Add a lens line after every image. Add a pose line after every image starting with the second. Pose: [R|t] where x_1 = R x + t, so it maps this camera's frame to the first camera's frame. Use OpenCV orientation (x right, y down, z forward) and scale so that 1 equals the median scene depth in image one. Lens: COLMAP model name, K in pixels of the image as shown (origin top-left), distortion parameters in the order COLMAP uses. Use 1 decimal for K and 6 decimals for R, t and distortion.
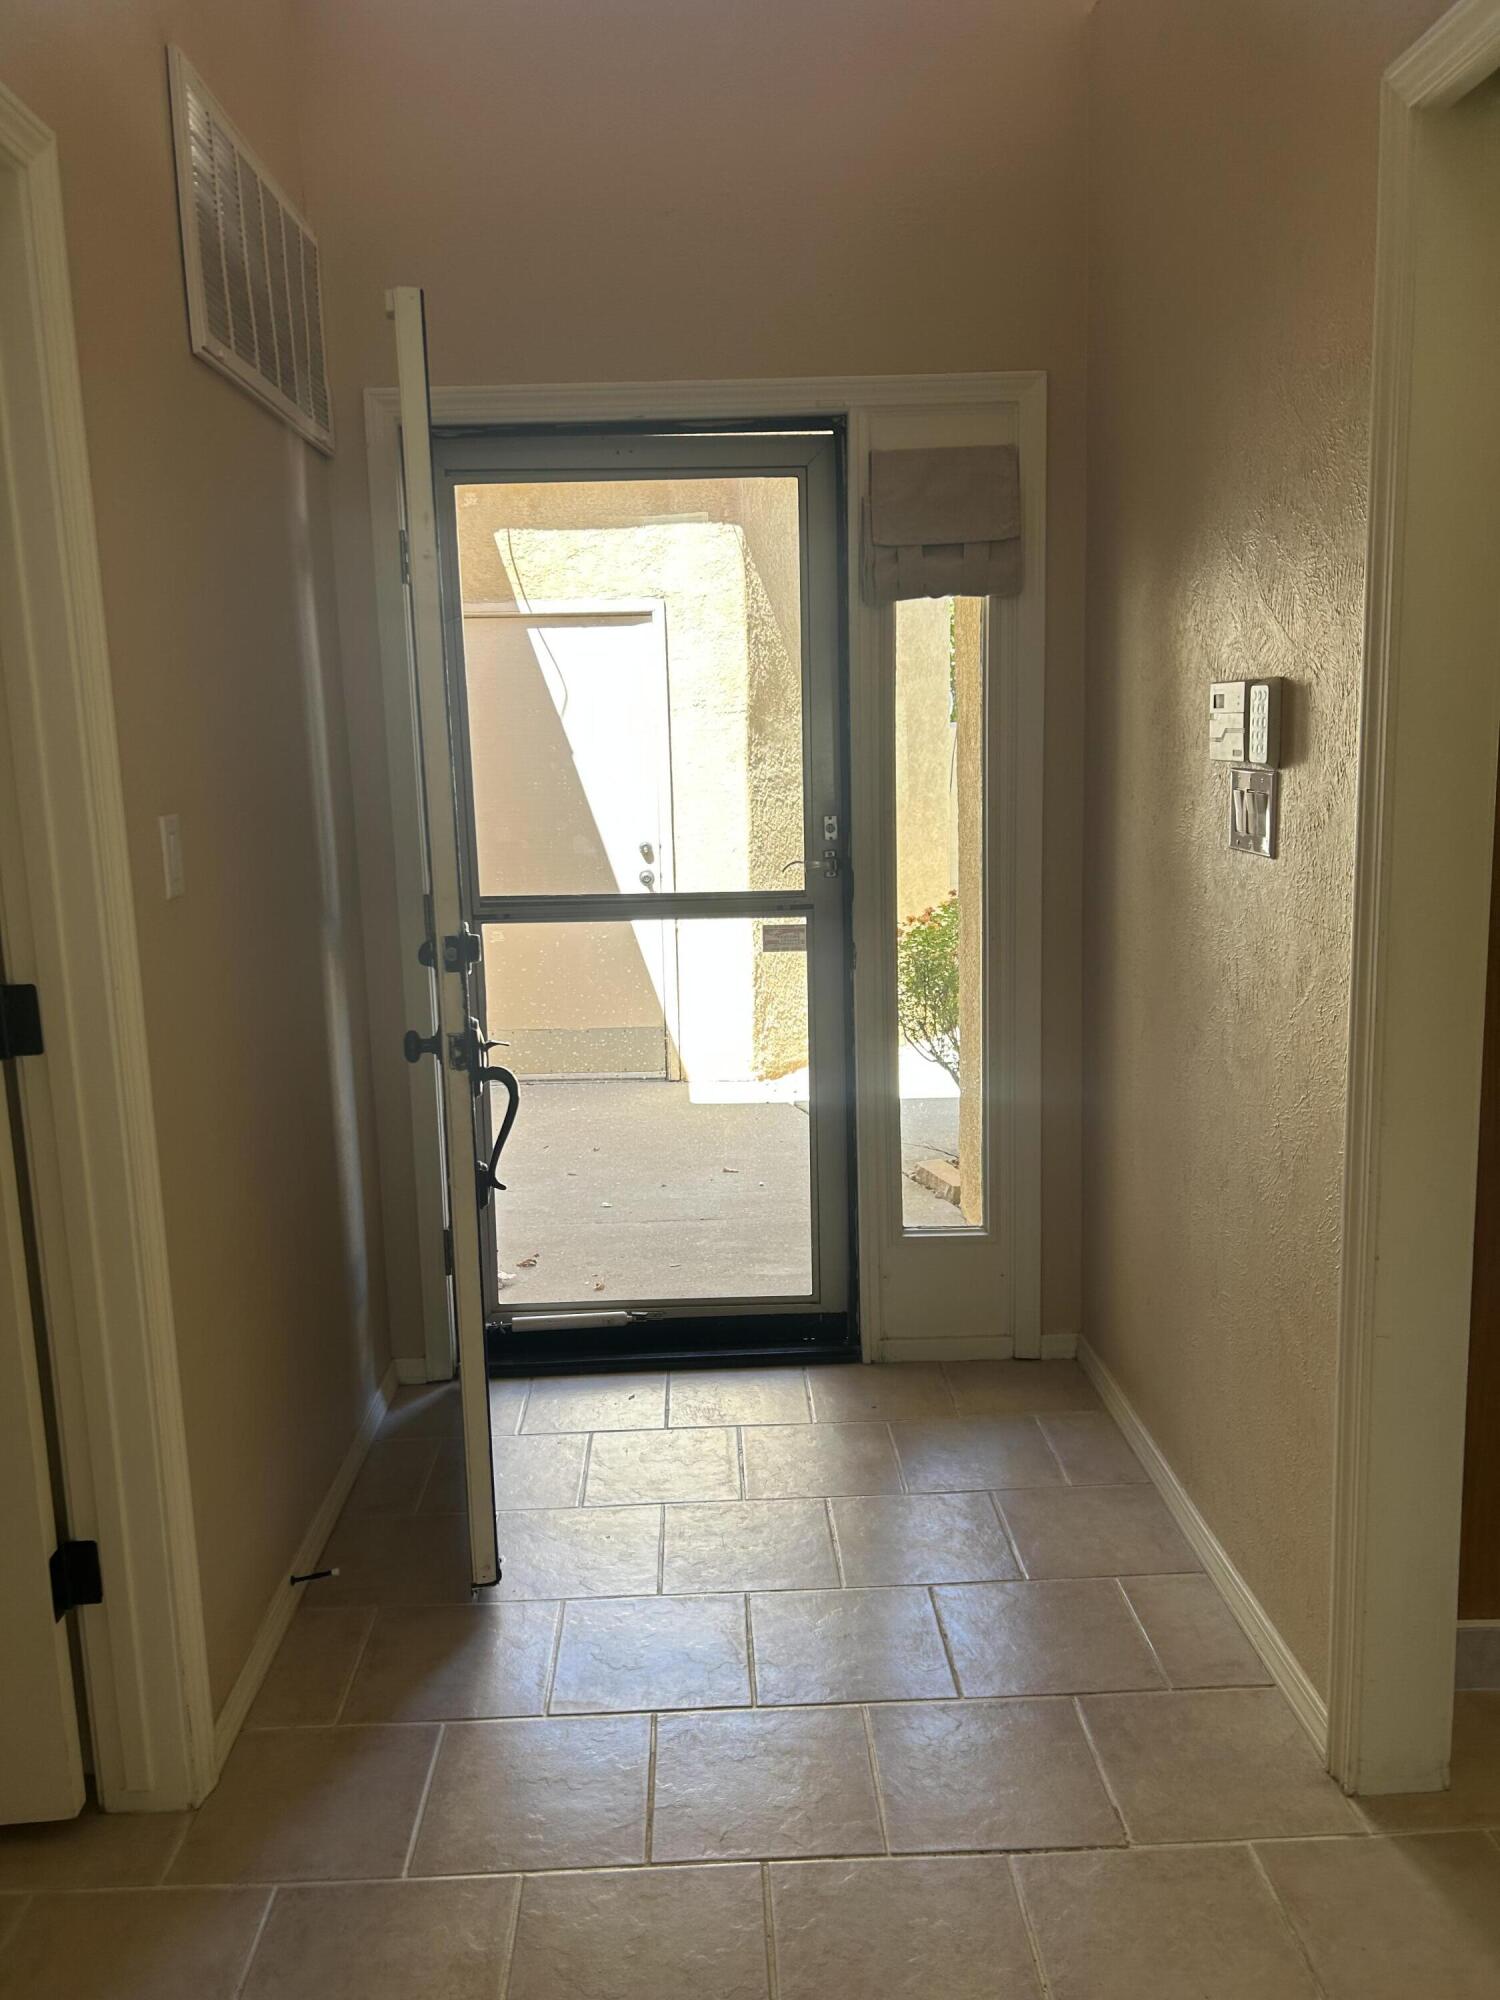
lens RADIAL K [[1505.4, 0, 745.4], [0, 1505.4, 997.1], [0, 0, 1]] dist [0.054450, -0.060468]
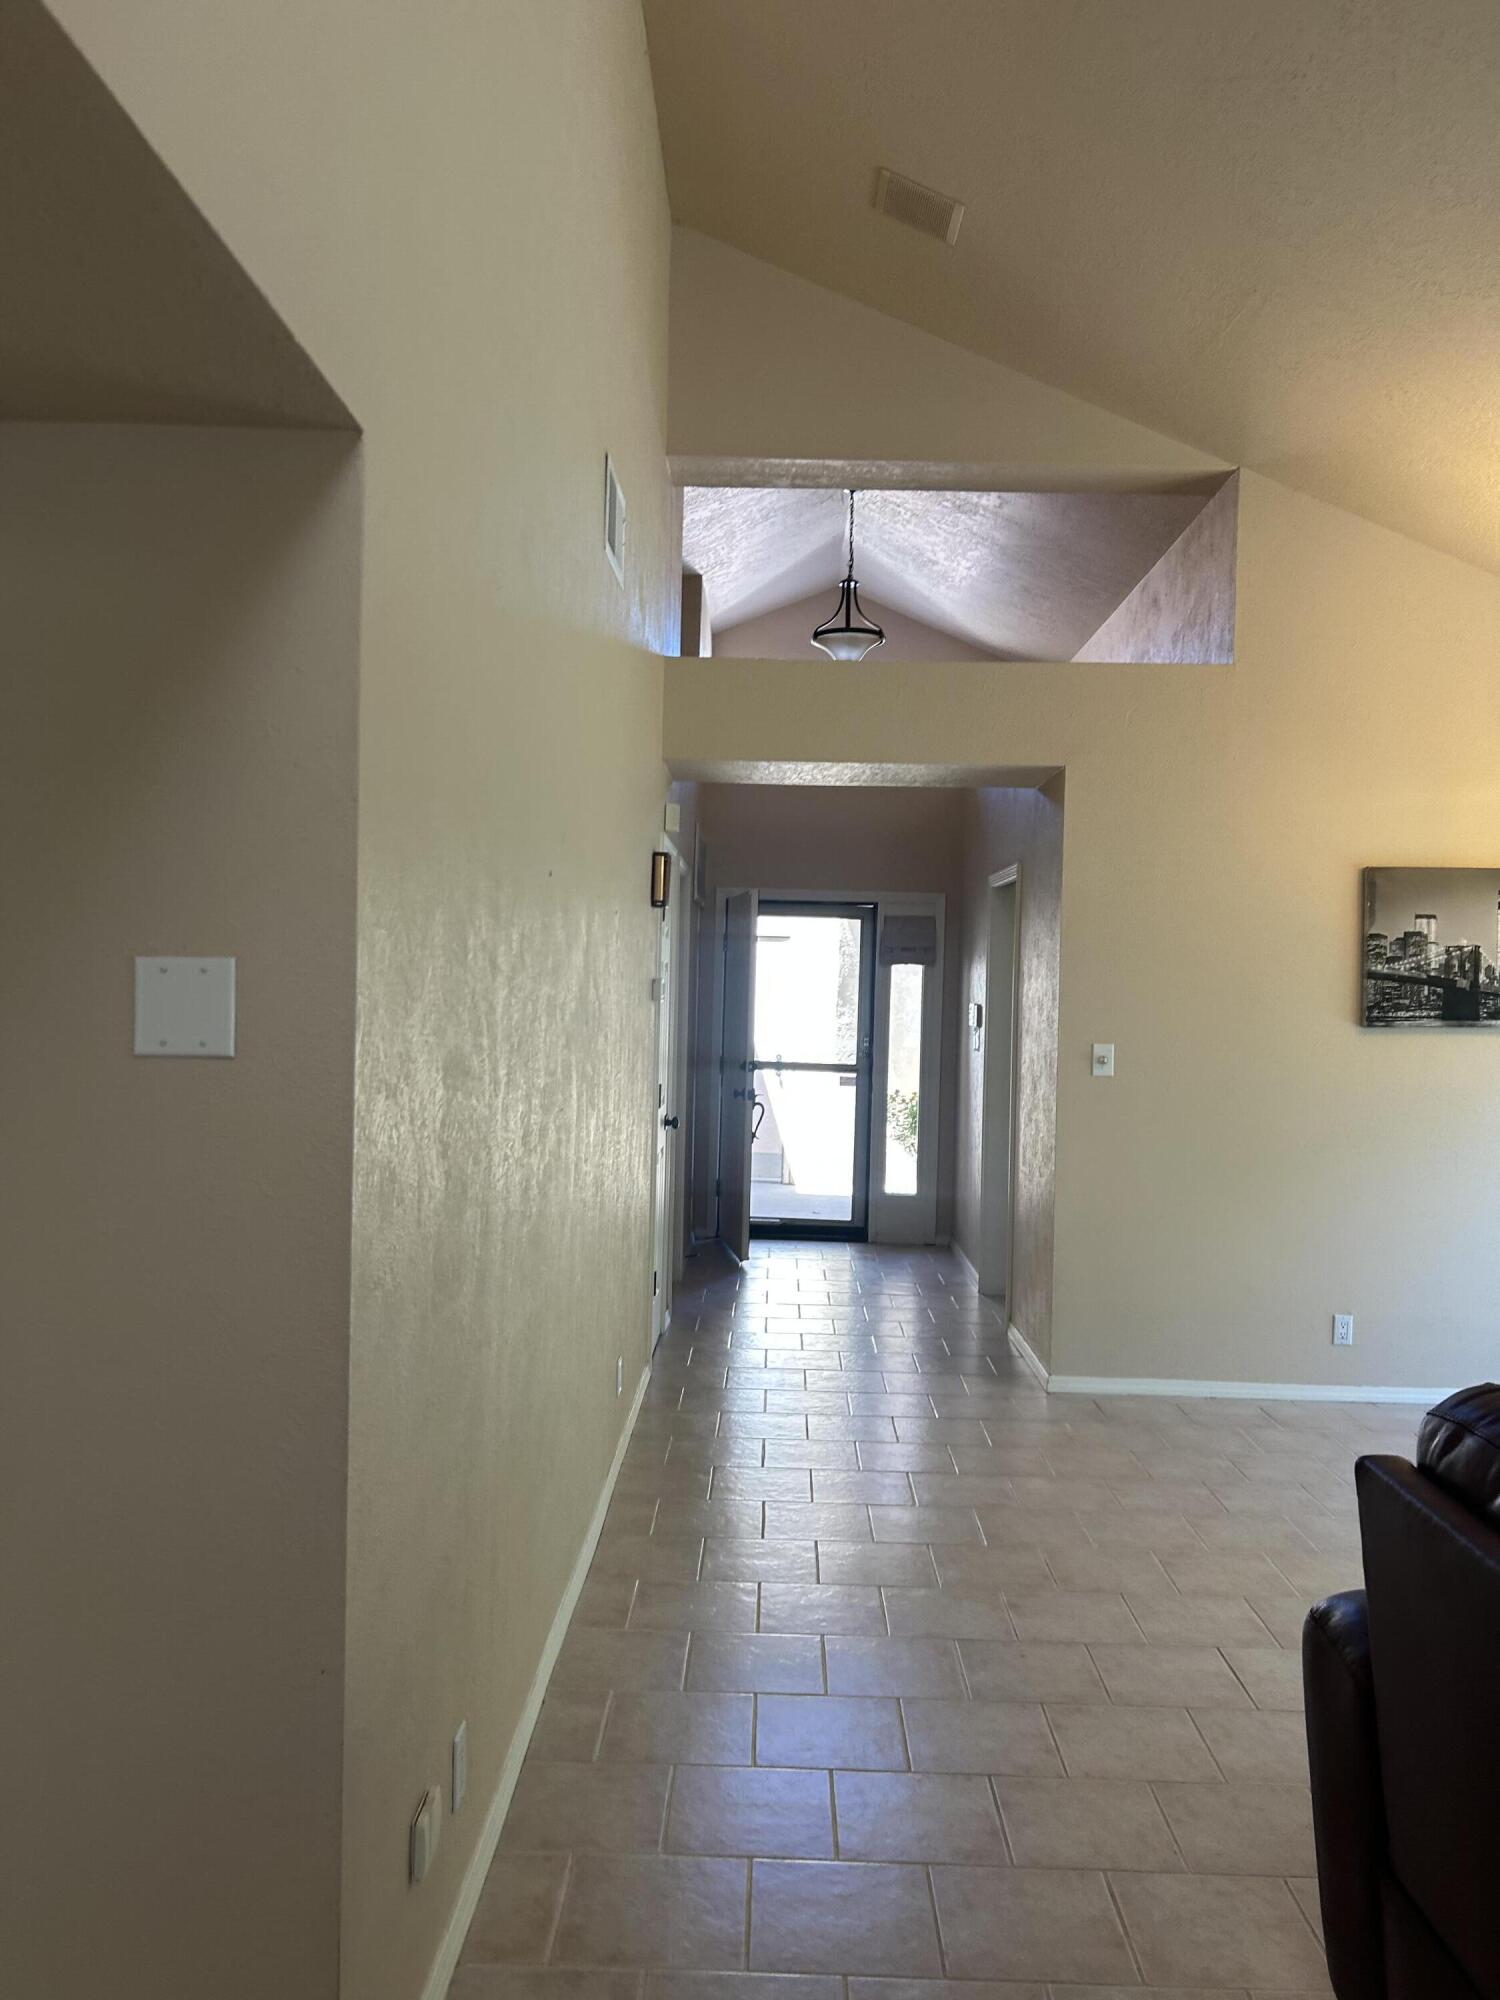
lens RADIAL K [[1505.4, 0, 751.2], [0, 1505.4, 998.0], [0, 0, 1]] dist [0.054450, -0.060468]
pose [[0.997020, 0.056684, -0.052335, -0.013776], [-0.064235, 0.985636, -0.156190, 0.249800], [0.042730, 0.159086, 0.986340, -1.721861]]
